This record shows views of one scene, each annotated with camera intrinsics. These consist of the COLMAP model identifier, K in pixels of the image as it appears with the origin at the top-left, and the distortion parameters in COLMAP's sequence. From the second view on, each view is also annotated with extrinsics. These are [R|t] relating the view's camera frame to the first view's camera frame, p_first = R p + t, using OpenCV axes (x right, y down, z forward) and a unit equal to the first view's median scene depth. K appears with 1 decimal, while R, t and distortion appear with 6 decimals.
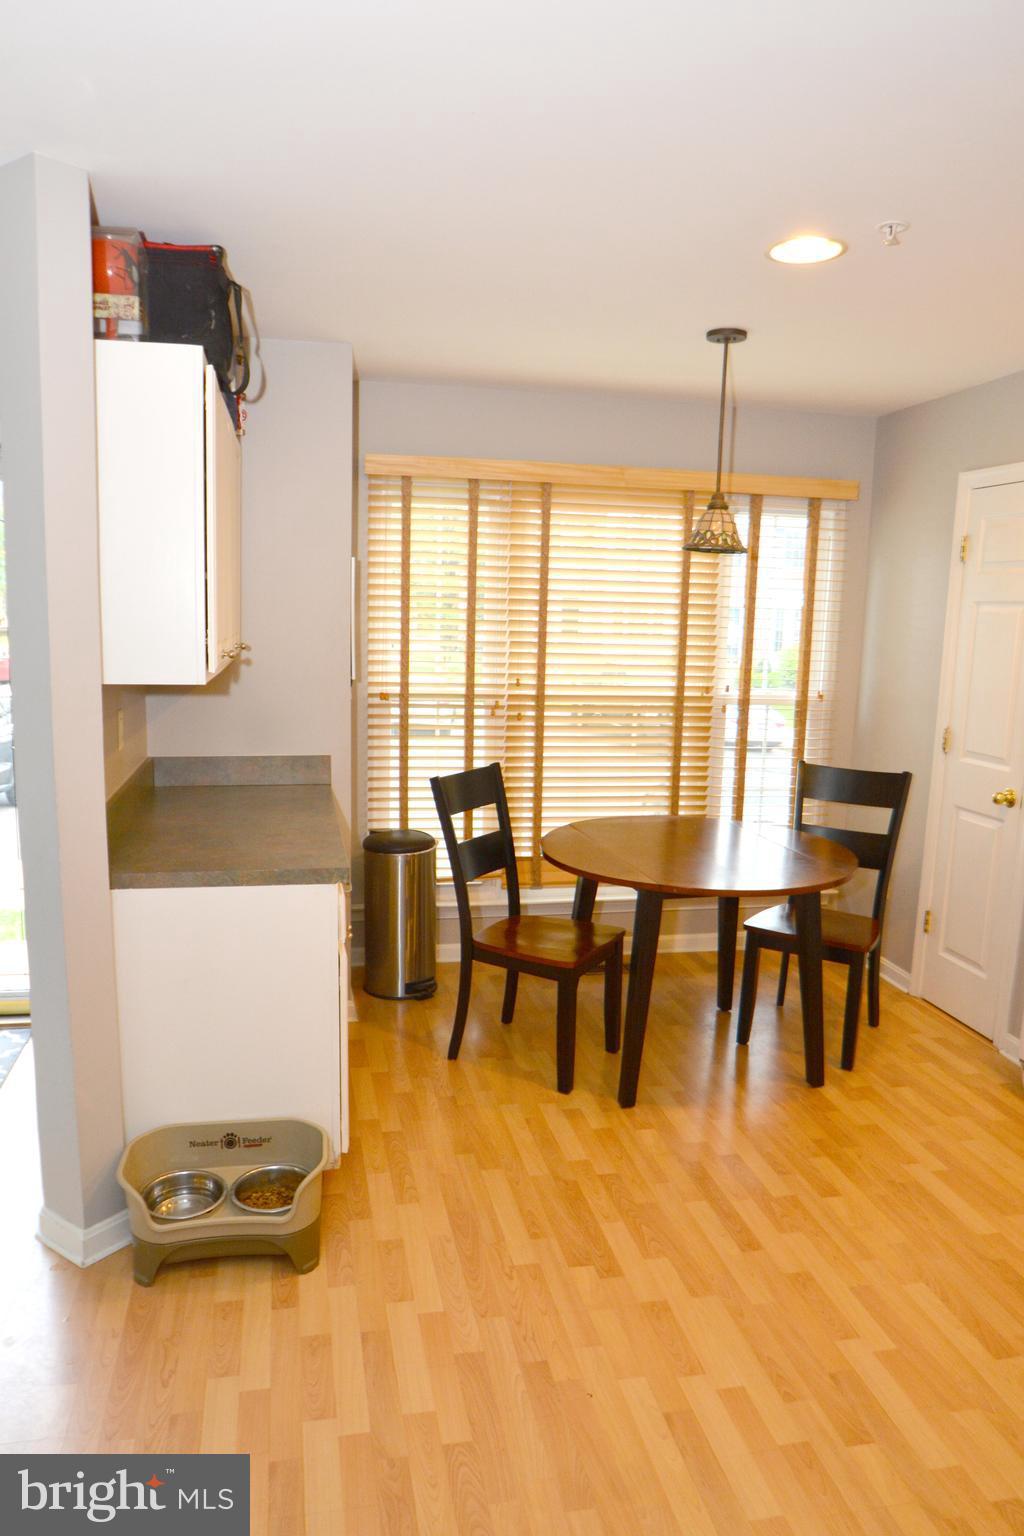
lens RADIAL K [[1022.6, 0, 487.1], [0, 1022.6, 791.3], [0, 0, 1]] dist [-0.090107, 0.054602]
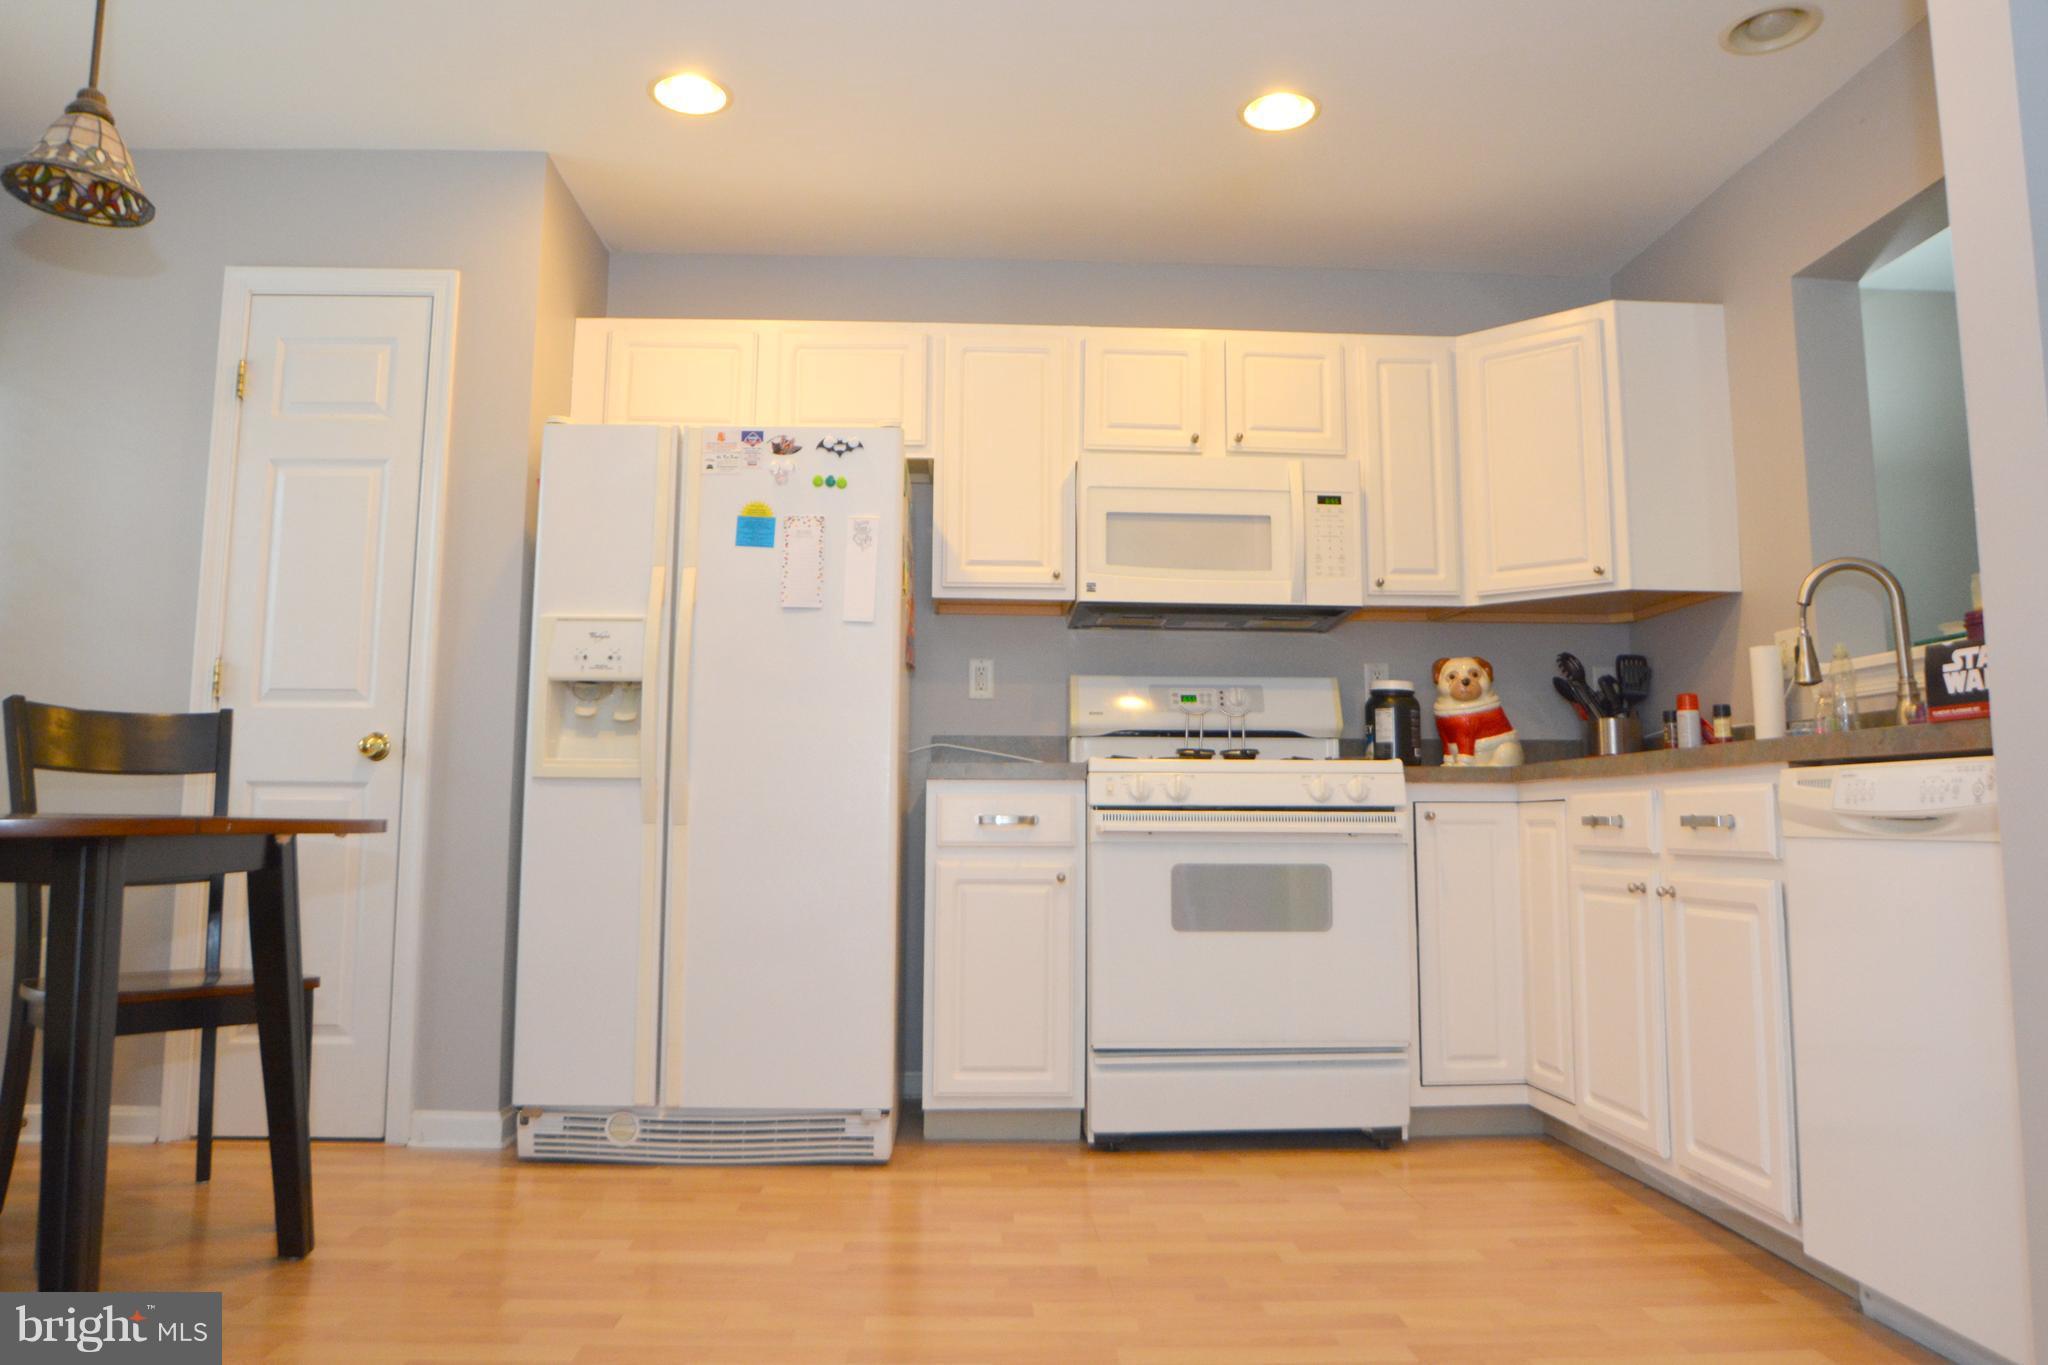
lens RADIAL K [[1363.5, 0, 1018.5], [0, 1363.5, 658.8], [0, 0, 1]] dist [-0.090107, 0.054602]
pose [[0.150526, 0.086543, 0.984811, -0.287488], [0.170708, 0.978922, -0.112118, 0.120592], [-0.973756, 0.184992, 0.132579, 0.456094]]
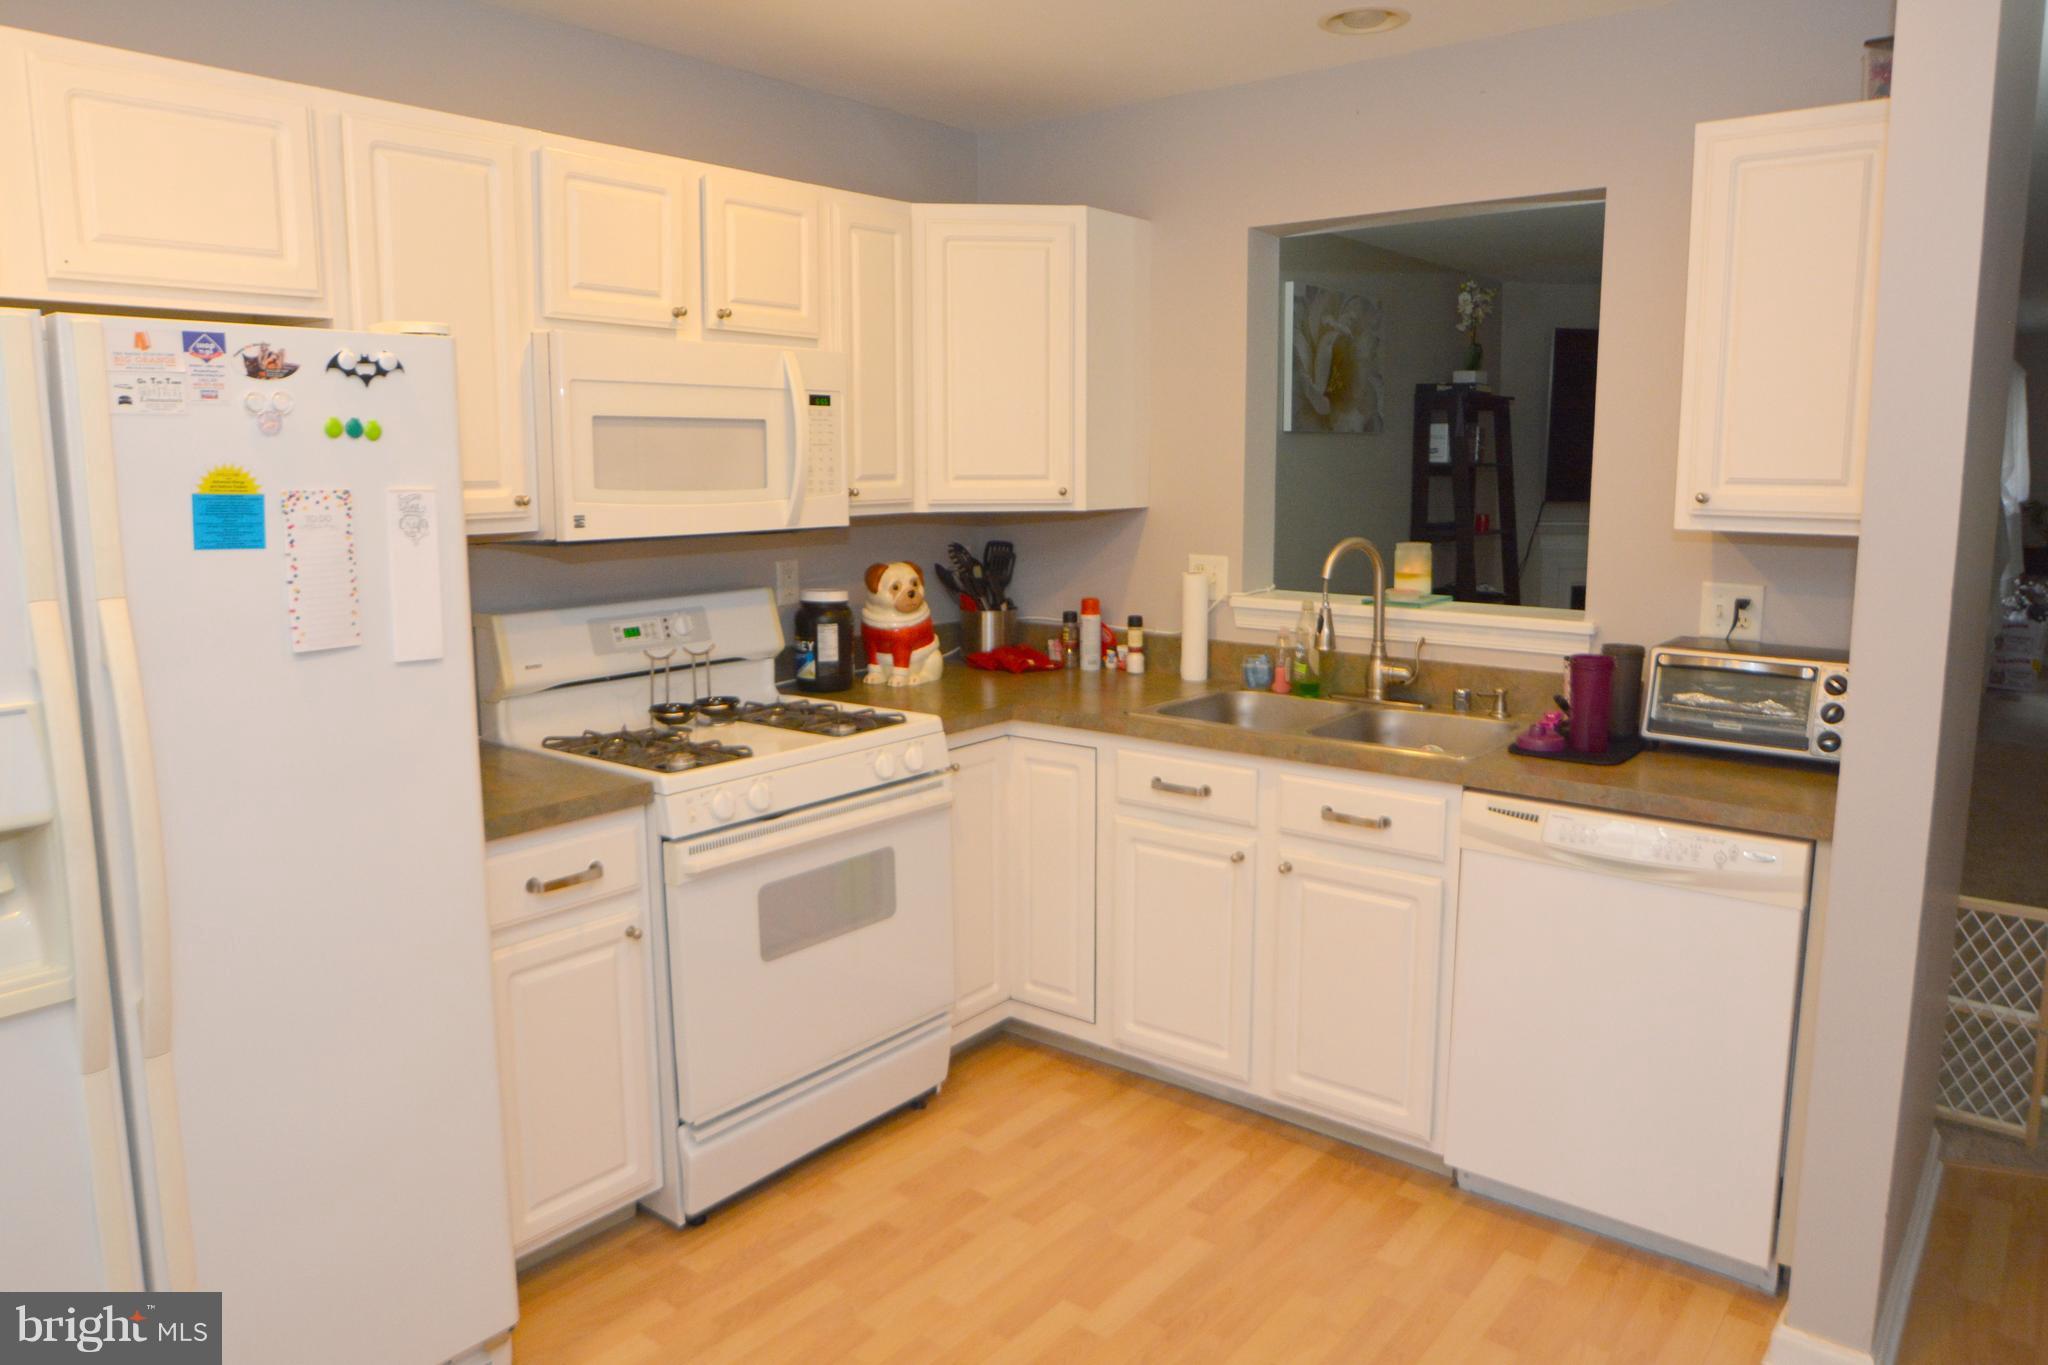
lens RADIAL K [[1363.5, 0, 1018.5], [0, 1363.5, 658.8], [0, 0, 1]] dist [-0.090107, 0.054602]
pose [[-0.639283, -0.136559, 0.756749, -0.016891], [0.118376, 0.954898, 0.272318, -0.128386], [-0.759805, 0.263669, -0.594285, 0.792905]]
